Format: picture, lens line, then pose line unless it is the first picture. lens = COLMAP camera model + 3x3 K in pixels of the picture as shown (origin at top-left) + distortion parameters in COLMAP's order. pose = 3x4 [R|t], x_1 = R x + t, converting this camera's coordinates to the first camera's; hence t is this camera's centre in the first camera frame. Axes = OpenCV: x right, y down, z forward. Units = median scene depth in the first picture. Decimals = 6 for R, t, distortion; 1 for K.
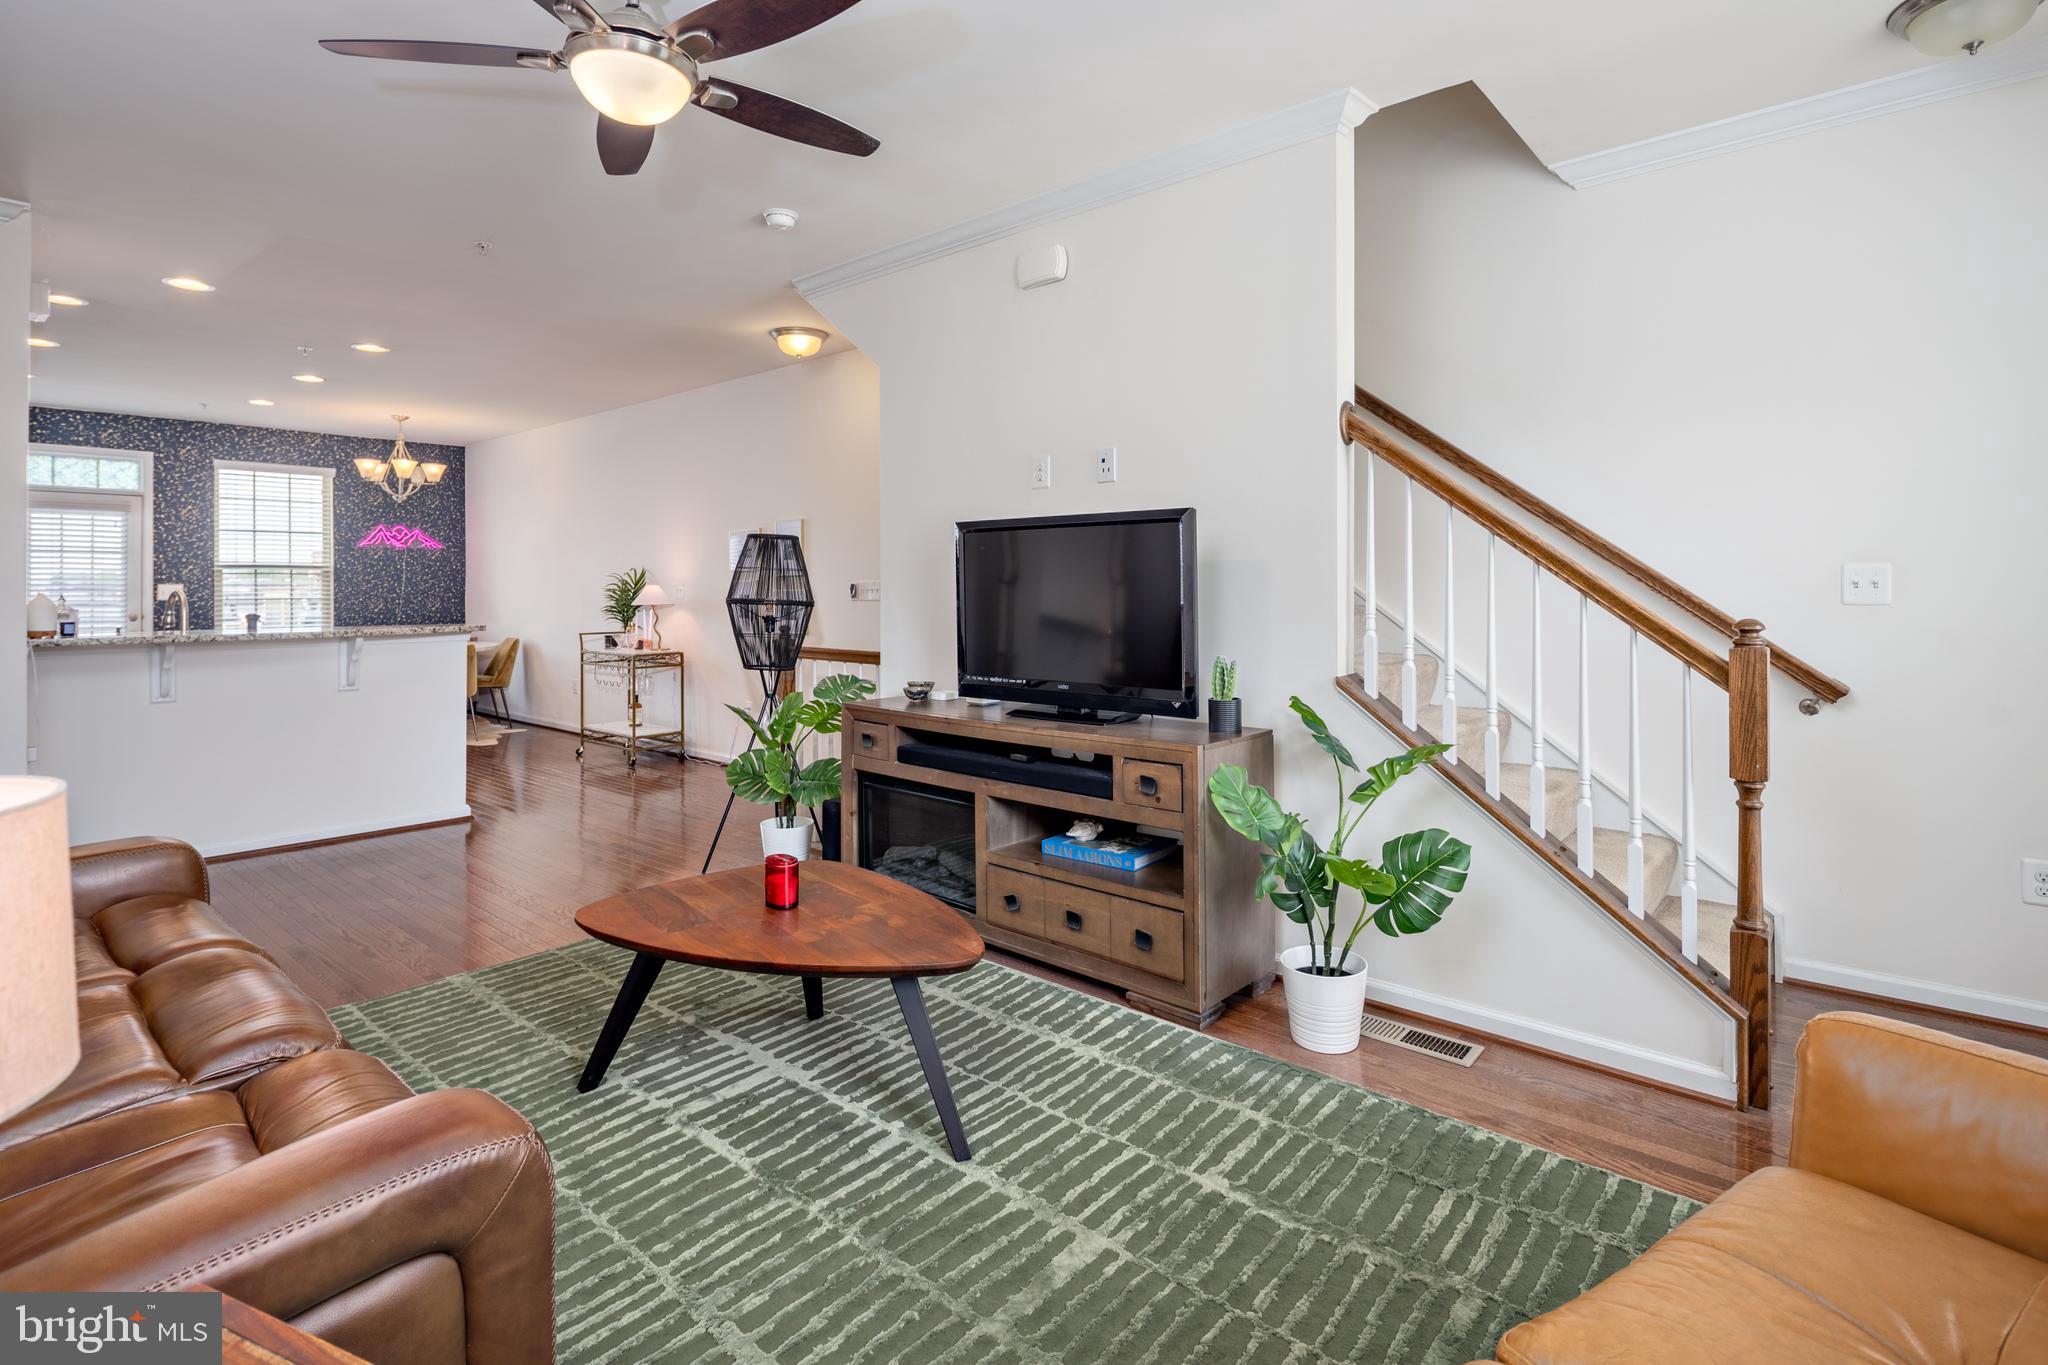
lens RADIAL K [[1004.0, 0, 1025.7], [0, 1004.0, 581.9], [0, 0, 1]] dist [0.001373, -0.004468]
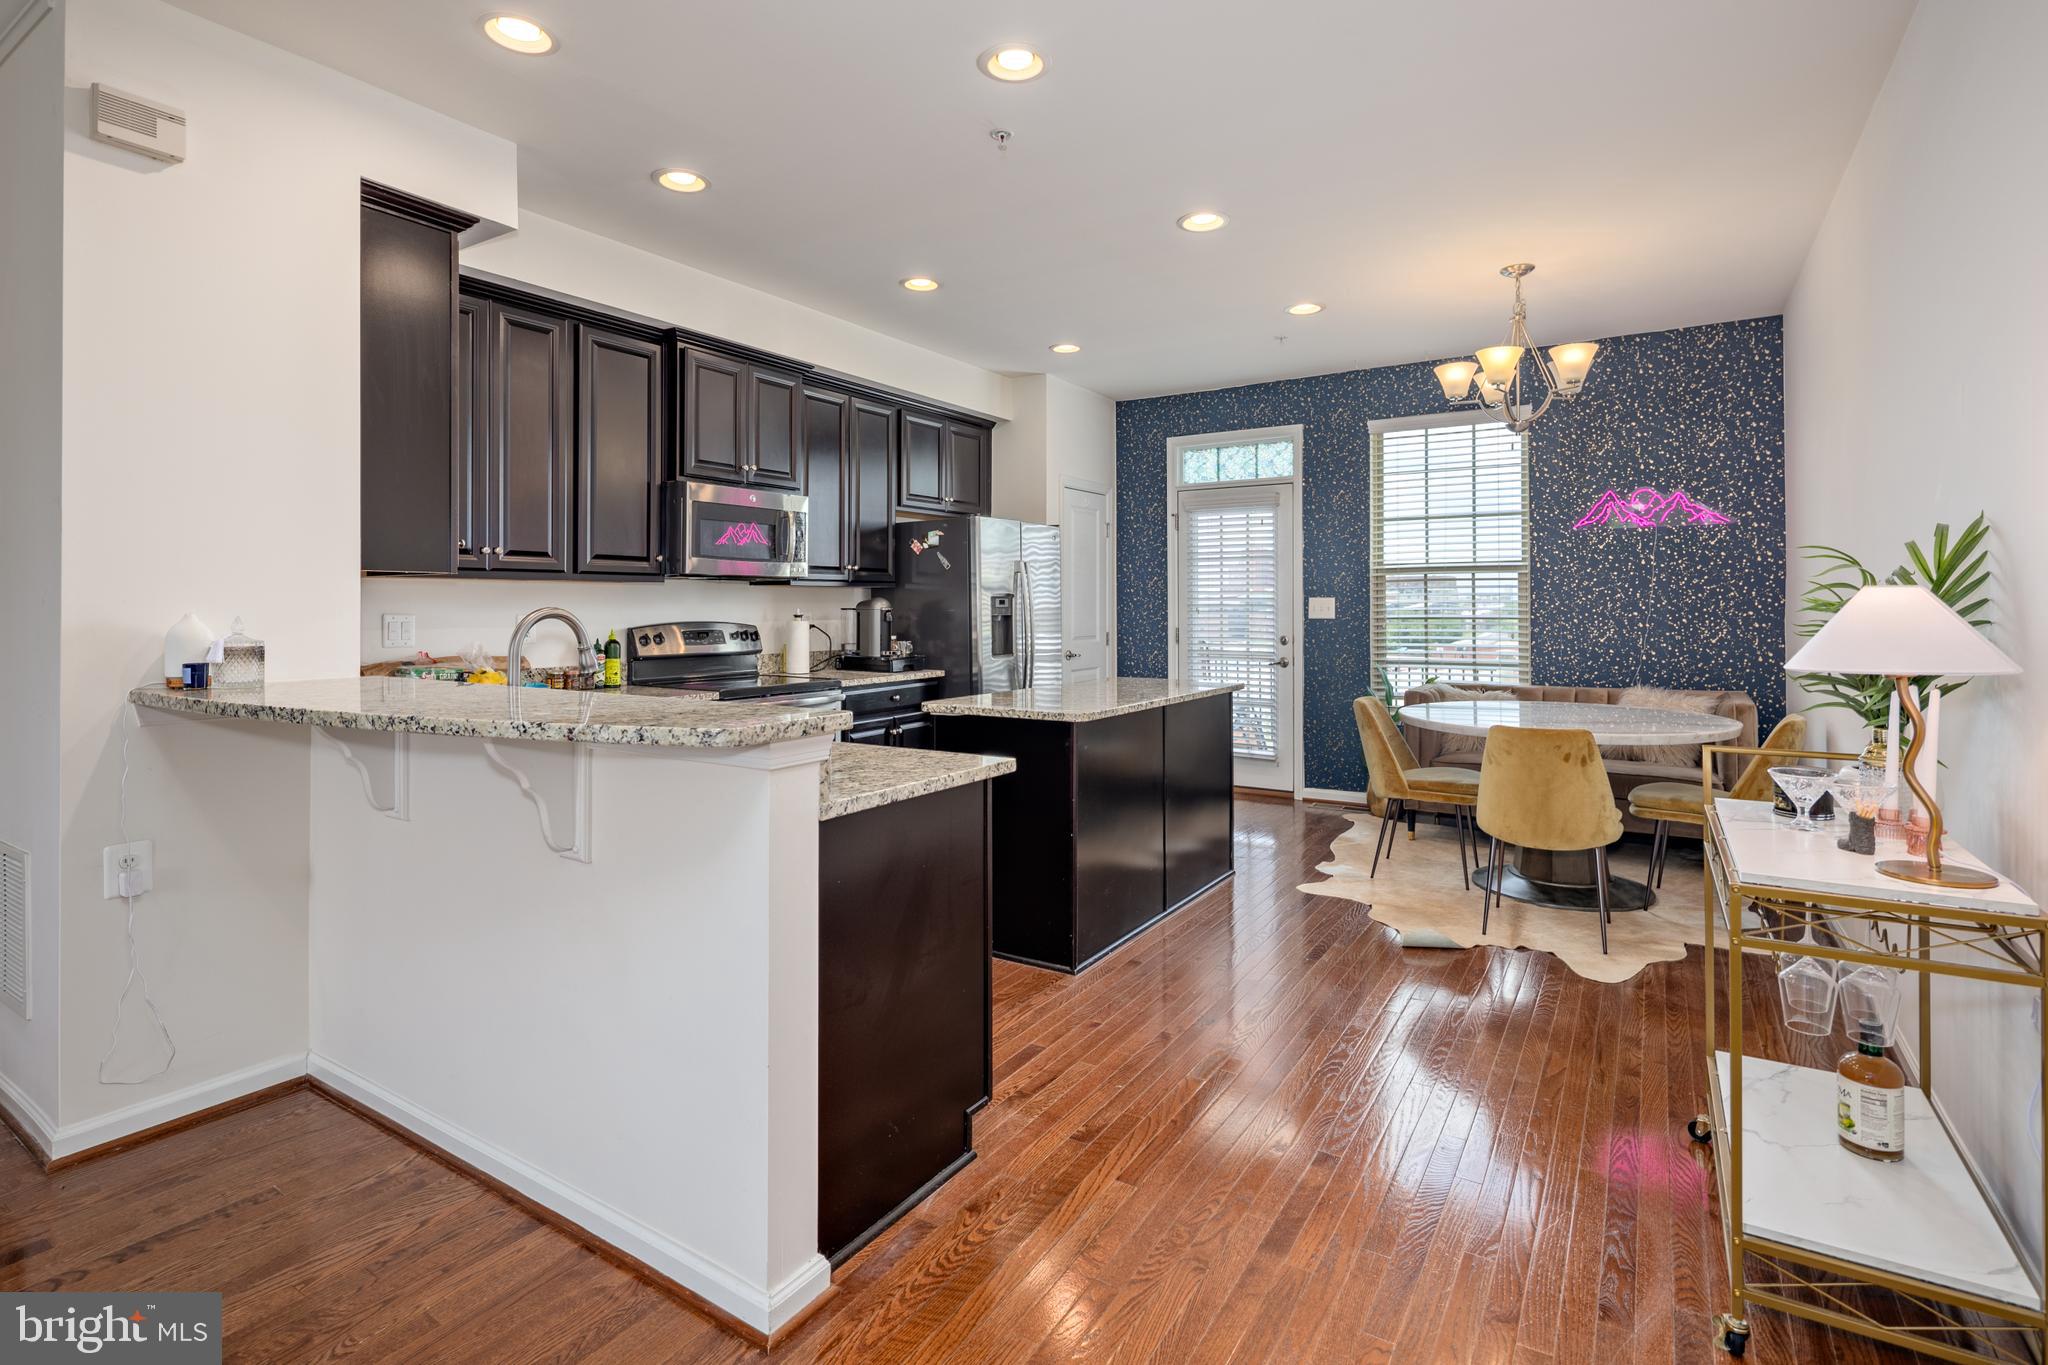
lens RADIAL K [[1004.0, 0, 1001.5], [0, 1004.0, 602.6], [0, 0, 1]] dist [0.001373, -0.004468]
pose [[0.121936, -0.000464, -0.992538, -0.140884], [0.010203, 0.999948, 0.000786, 0.003423], [0.992486, -0.010222, 0.121934, 0.678185]]
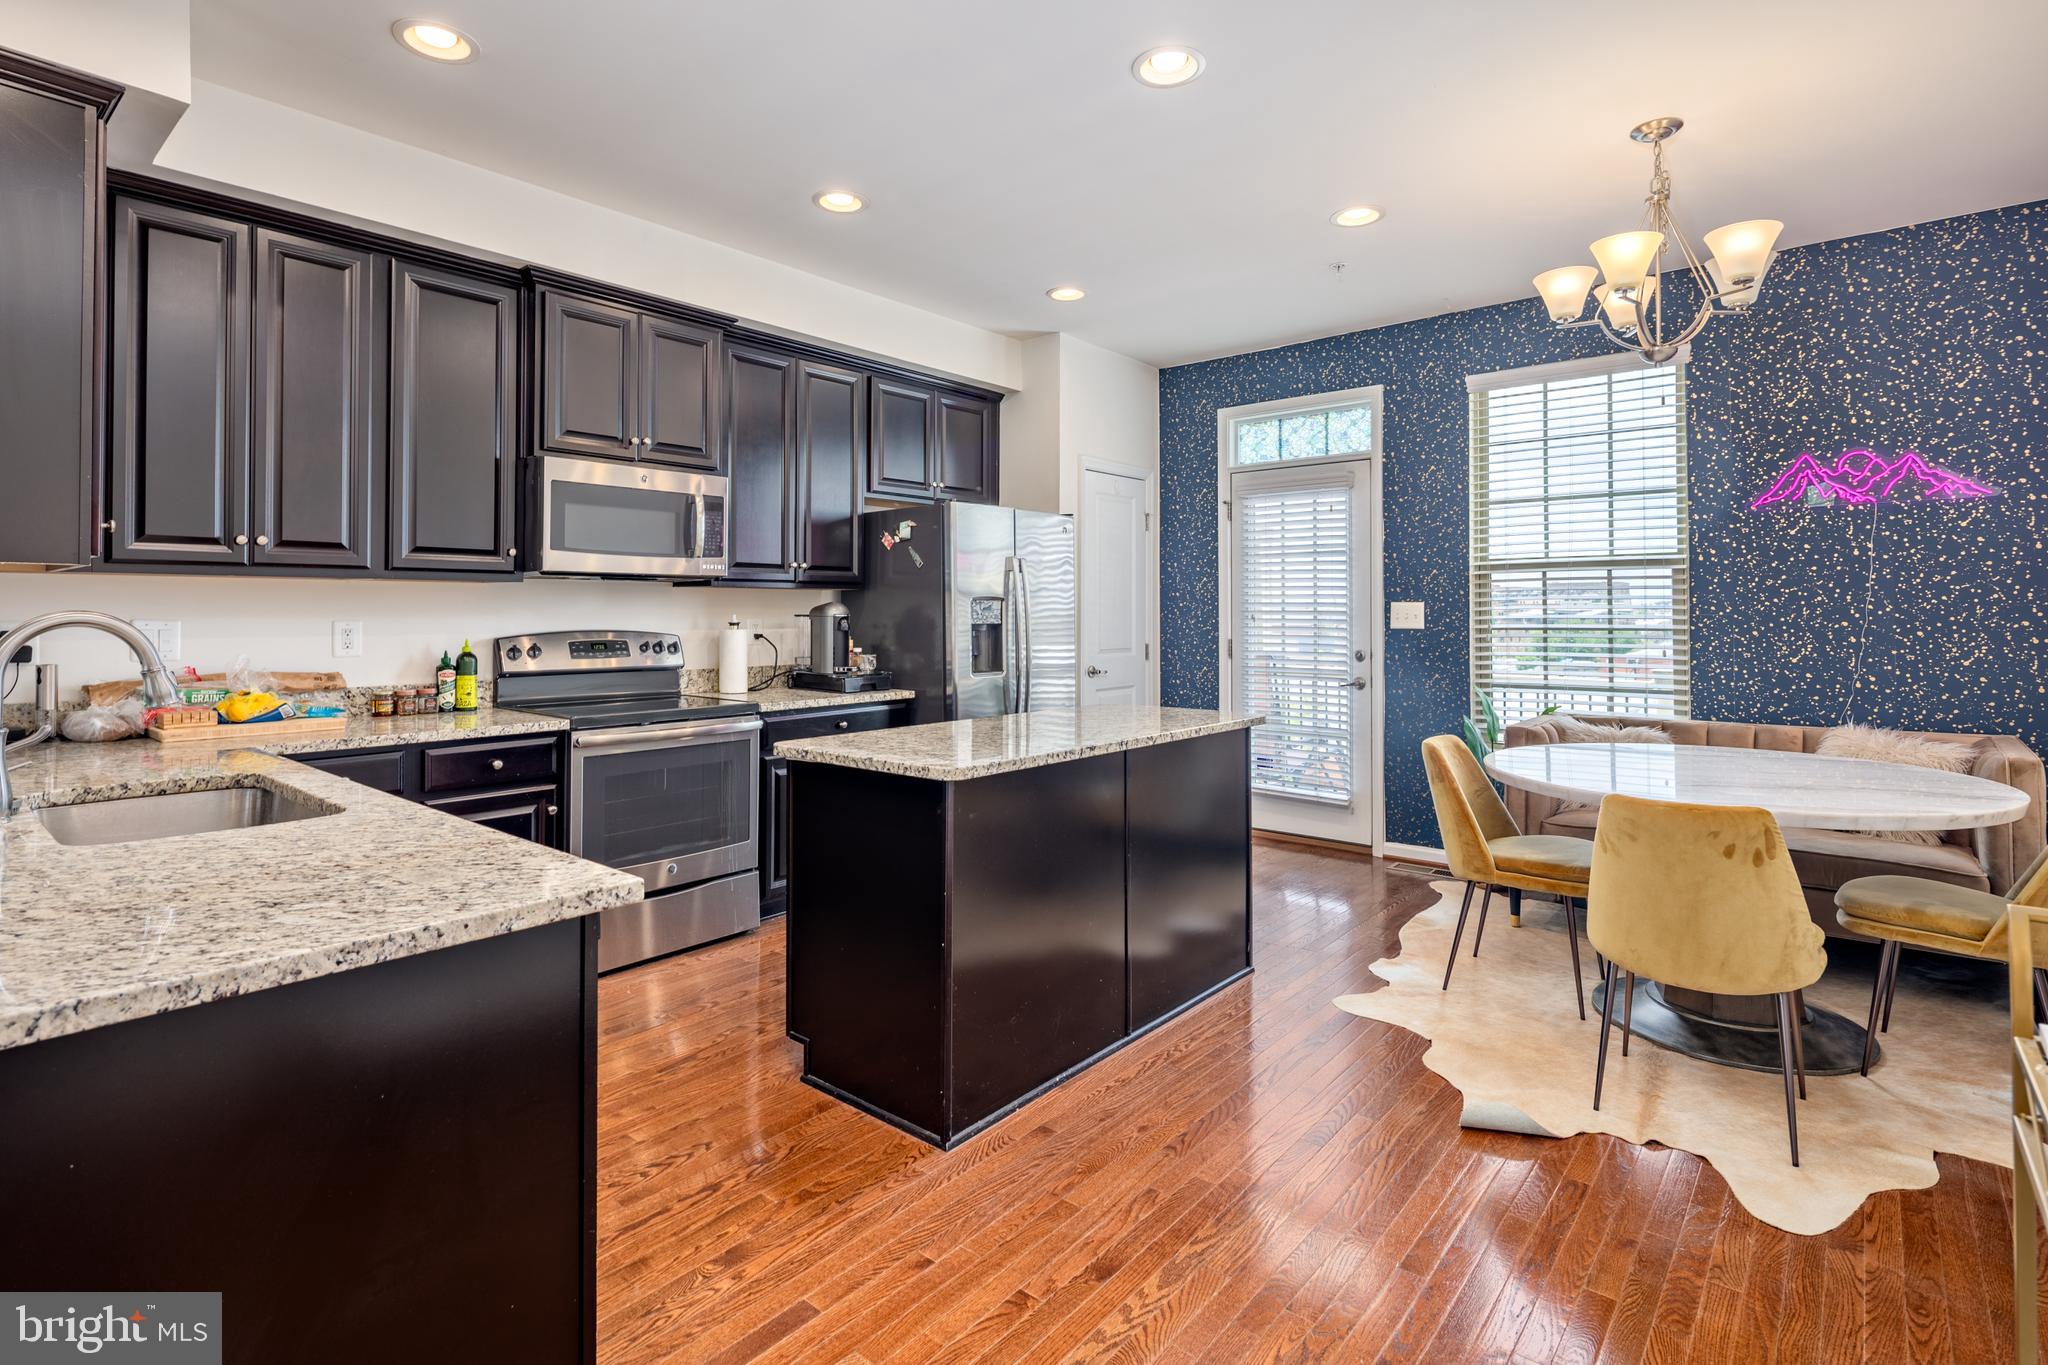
lens RADIAL K [[1004.0, 0, 1001.1], [0, 1004.0, 602.9], [0, 0, 1]] dist [0.001373, -0.004468]
pose [[-0.011537, -0.007618, -0.999904, -0.260883], [0.009140, 0.999928, -0.007723, 0.005433], [0.999892, -0.009229, -0.011466, 0.774588]]
